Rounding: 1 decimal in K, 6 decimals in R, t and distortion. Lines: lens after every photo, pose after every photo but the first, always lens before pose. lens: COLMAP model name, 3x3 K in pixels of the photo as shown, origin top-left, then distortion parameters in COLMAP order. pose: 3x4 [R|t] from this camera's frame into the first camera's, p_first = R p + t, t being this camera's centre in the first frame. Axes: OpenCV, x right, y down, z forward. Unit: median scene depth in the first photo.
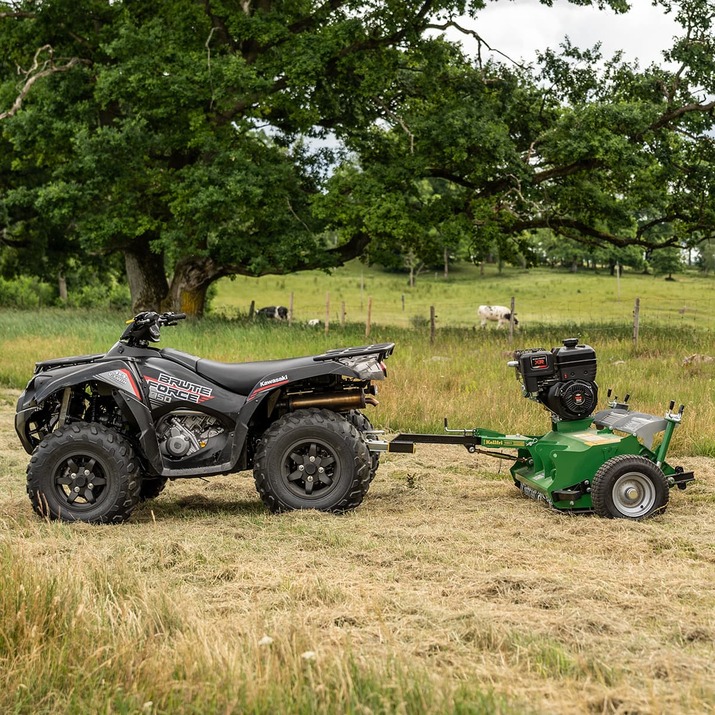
lens RADIAL K [[1793.8, 0, 357.5], [0, 1793.8, 357.5], [0, 0, 1]] dist [-0.017730, 0.048220]
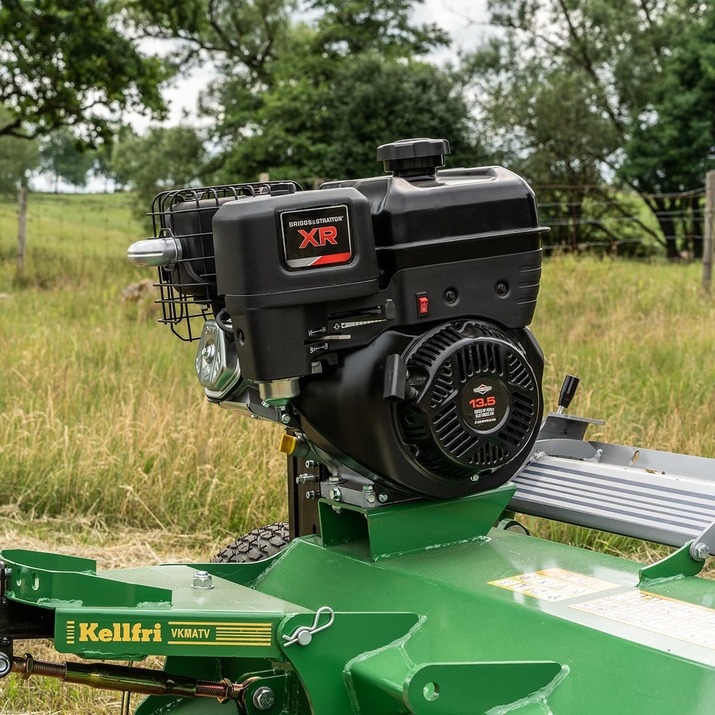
lens RADIAL K [[2158.7, 0, 357.5], [0, 2158.7, 357.5], [0, 0, 1]] dist [-0.035027, -0.772028]
pose [[0.940110, -0.013256, 0.340615, 0.017017], [0.003520, 0.999568, 0.029186, 0.008317], [-0.340854, -0.026239, 0.939750, 0.681394]]
